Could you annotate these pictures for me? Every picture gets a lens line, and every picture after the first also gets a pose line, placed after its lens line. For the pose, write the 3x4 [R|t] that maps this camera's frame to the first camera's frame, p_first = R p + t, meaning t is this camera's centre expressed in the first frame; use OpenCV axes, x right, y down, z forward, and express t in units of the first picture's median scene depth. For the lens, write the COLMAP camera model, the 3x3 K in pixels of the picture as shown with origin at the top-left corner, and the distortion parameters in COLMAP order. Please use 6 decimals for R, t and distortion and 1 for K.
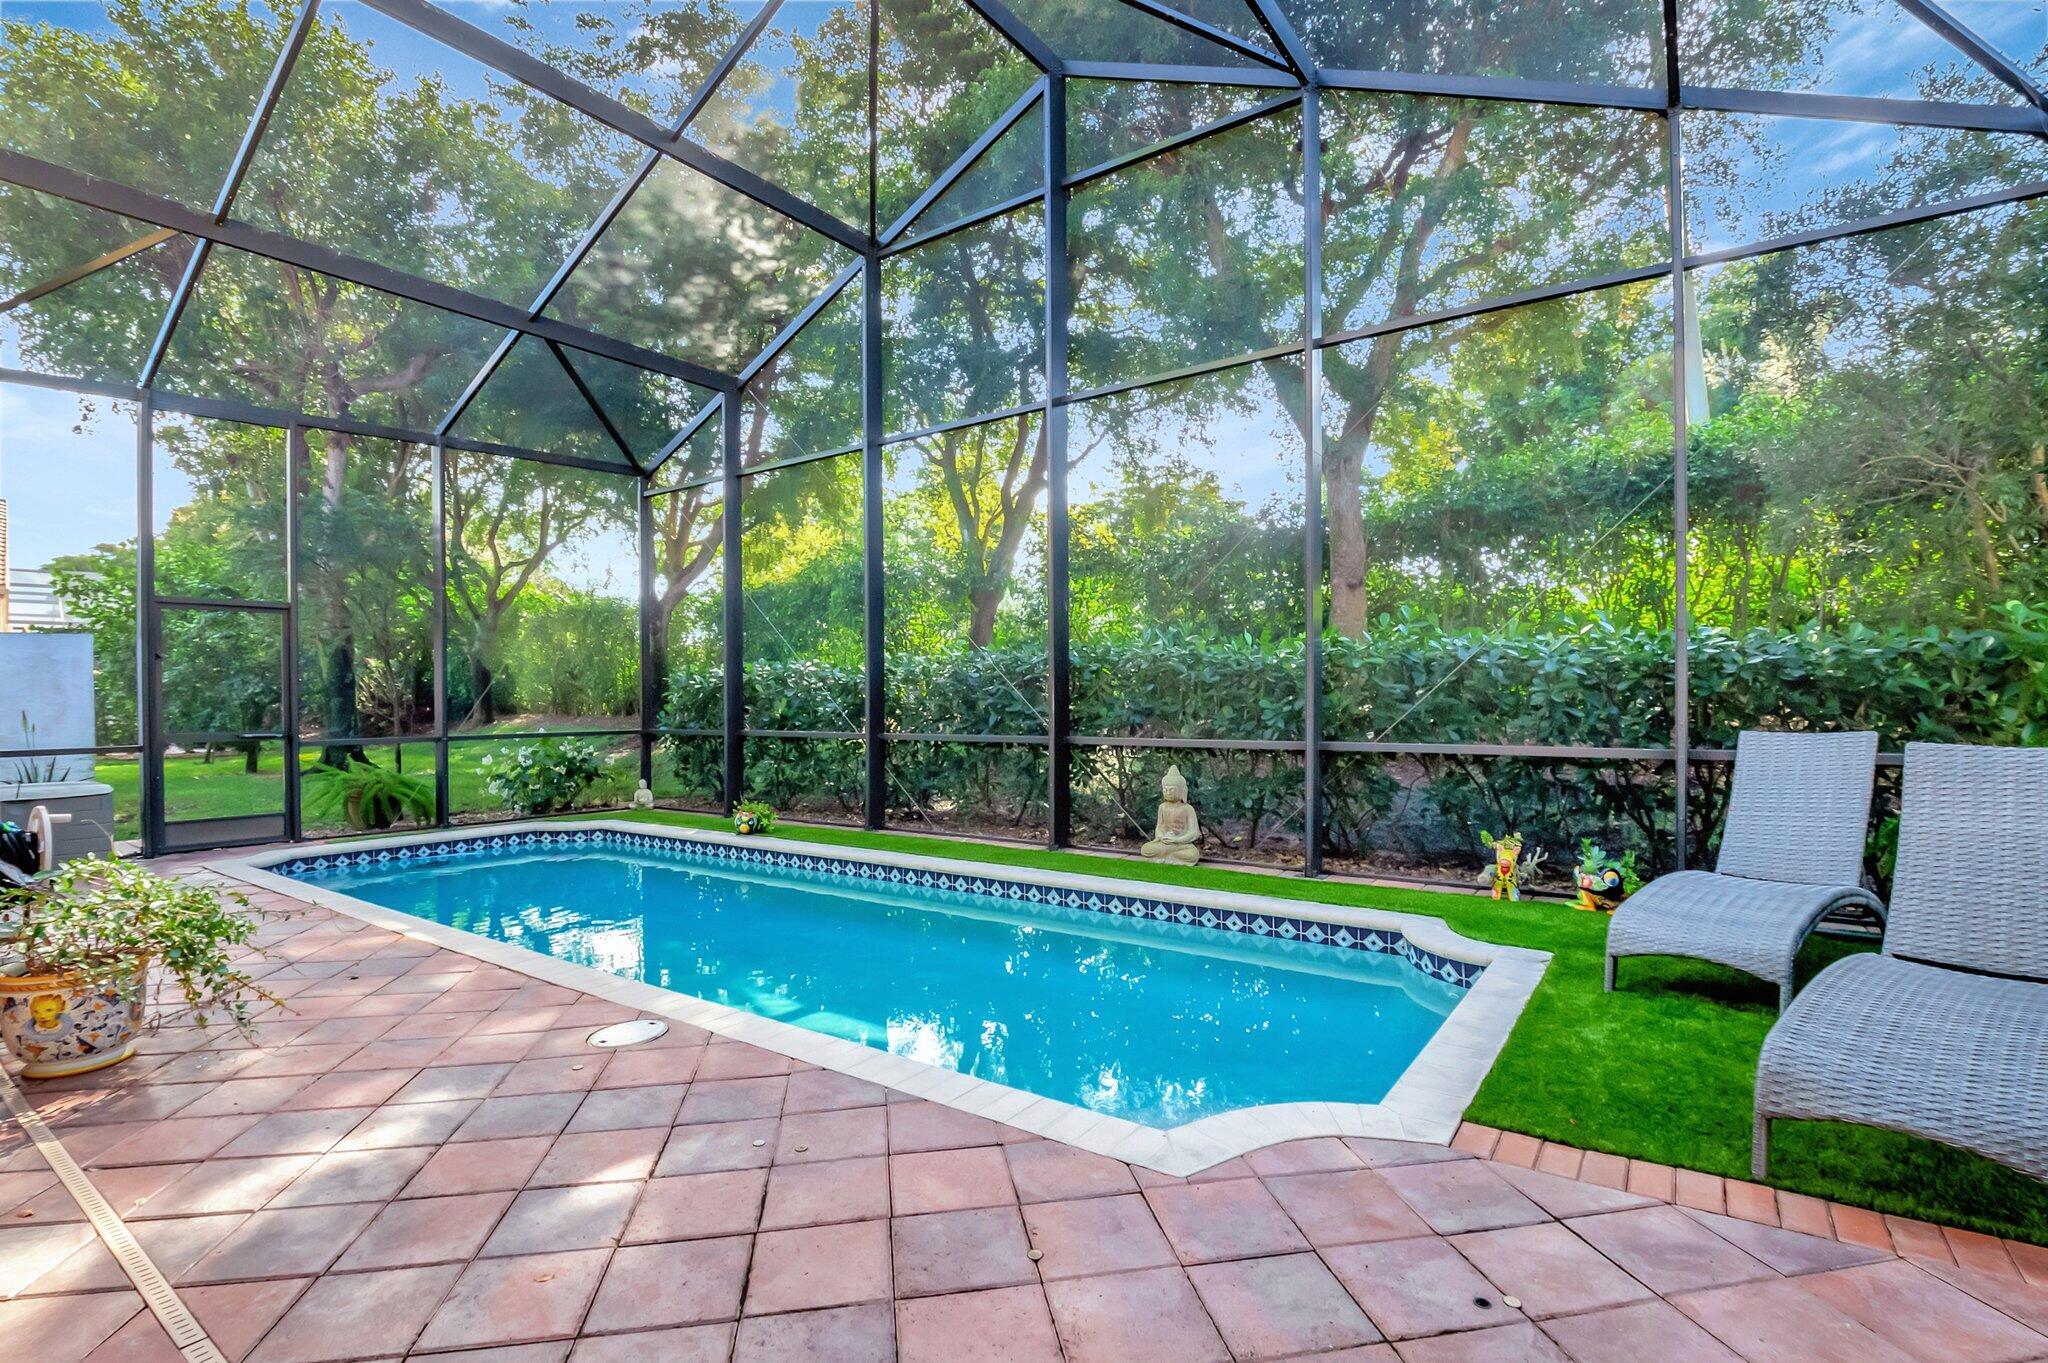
lens RADIAL K [[958.7, 0, 1039.7], [0, 958.7, 667.6], [0, 0, 1]] dist [0.012327, -0.024037]
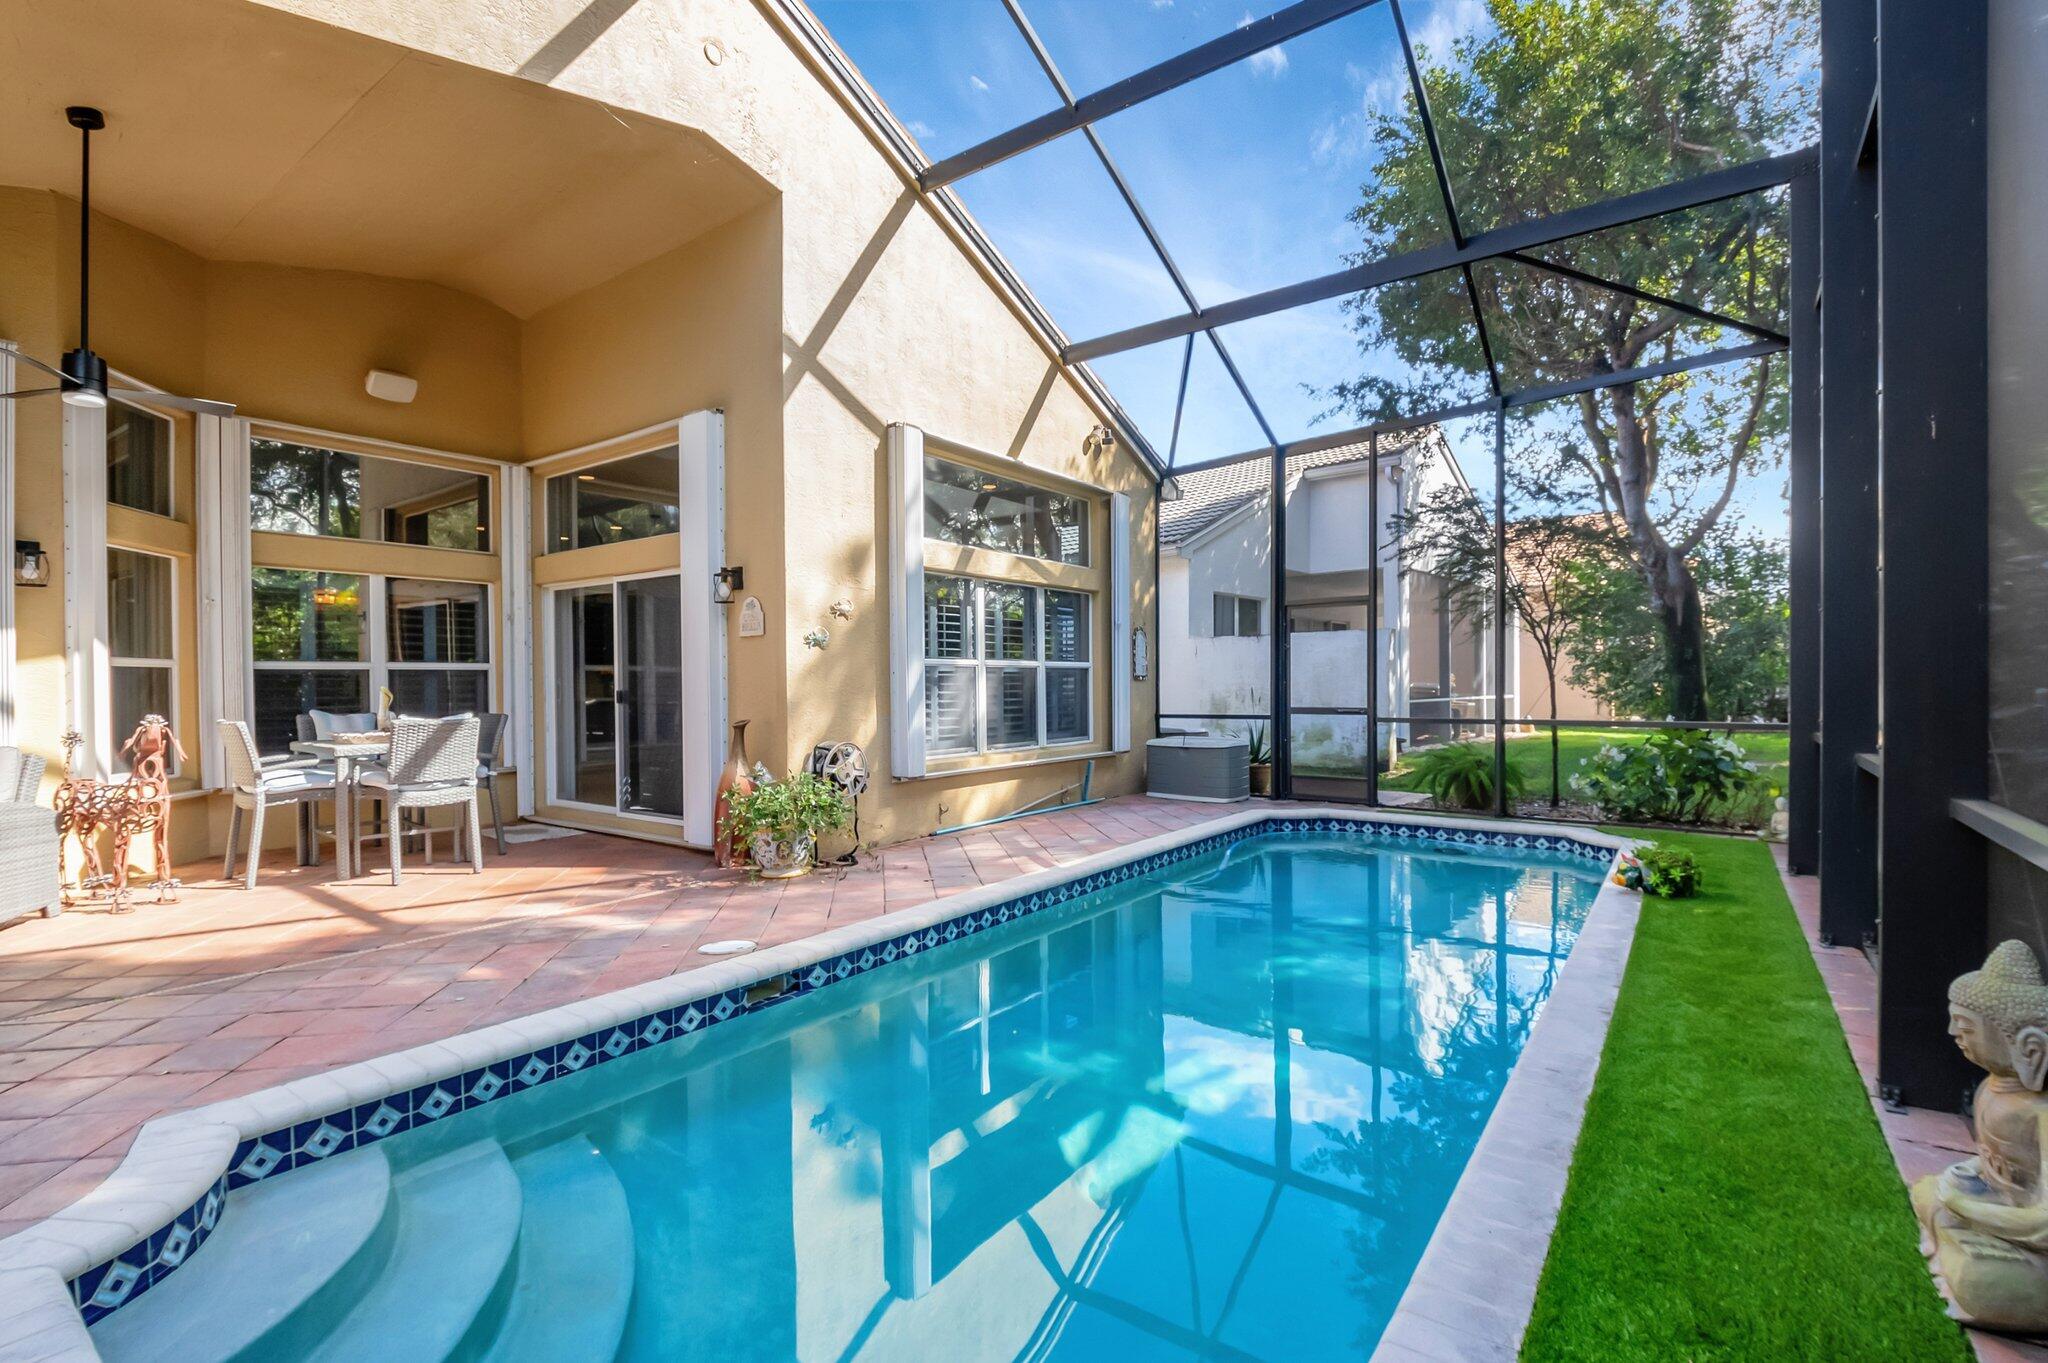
lens RADIAL K [[951.6, 0, 1020.6], [0, 951.6, 690.1], [0, 0, 1]] dist [0.002648, -0.011771]
pose [[-0.033371, 0.018003, -0.999281, 0.419800], [0.037556, 0.999154, 0.016746, 0.010798], [0.998737, -0.036970, -0.034019, 0.714499]]
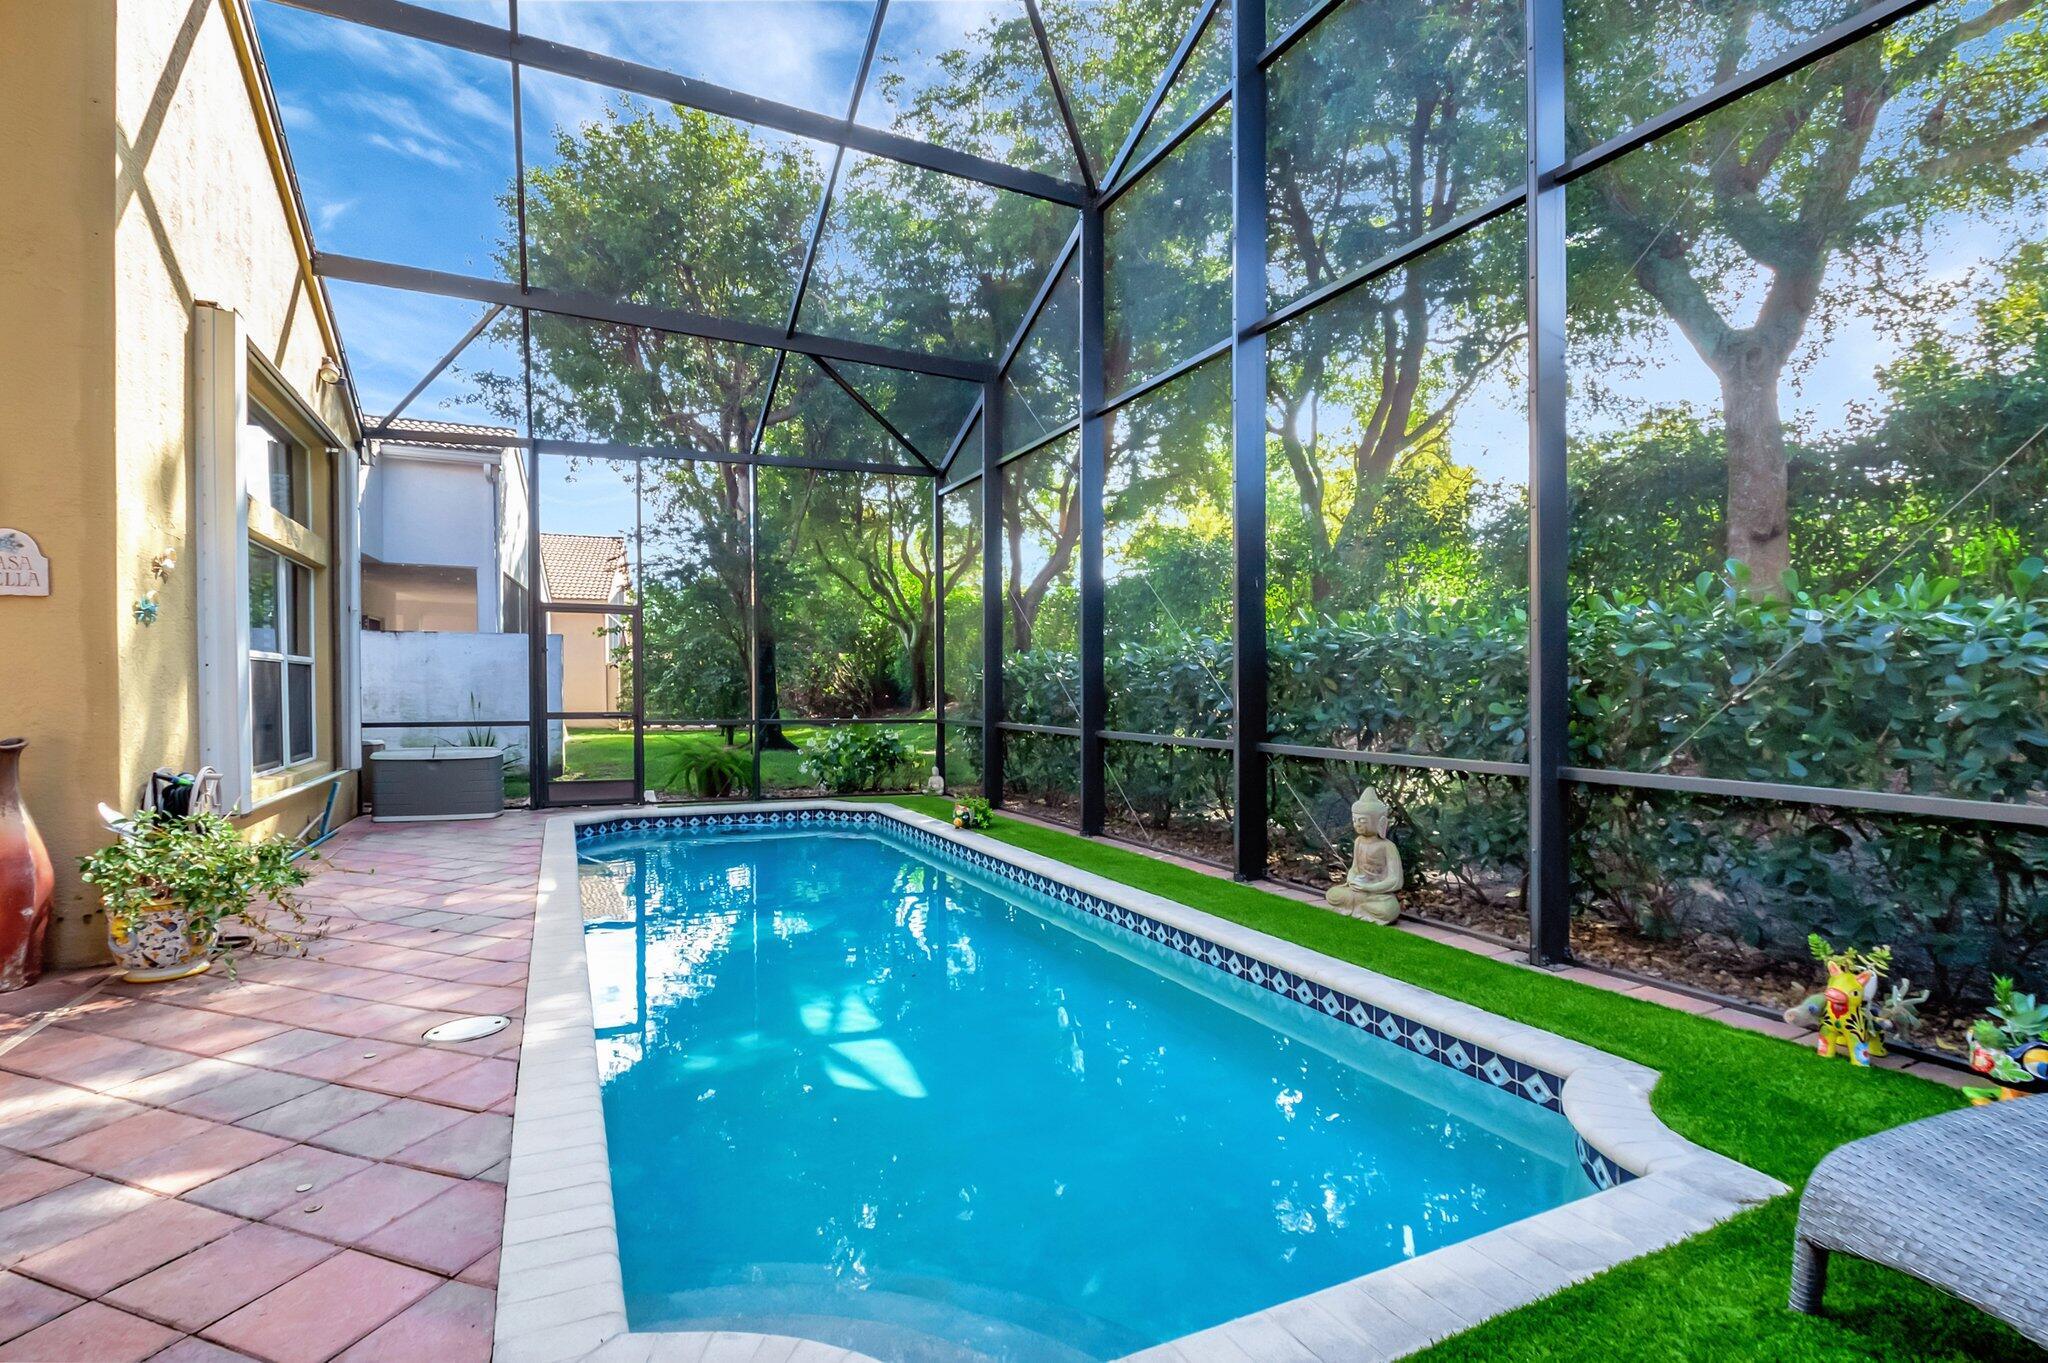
lens RADIAL K [[951.6, 0, 1020.6], [0, 951.6, 690.1], [0, 0, 1]] dist [0.002648, -0.011771]
pose [[0.871565, 0.014737, -0.490058, 0.263316], [-0.000169, 0.999557, 0.029758, 0.002622], [0.490279, -0.025853, 0.871182, 0.213785]]
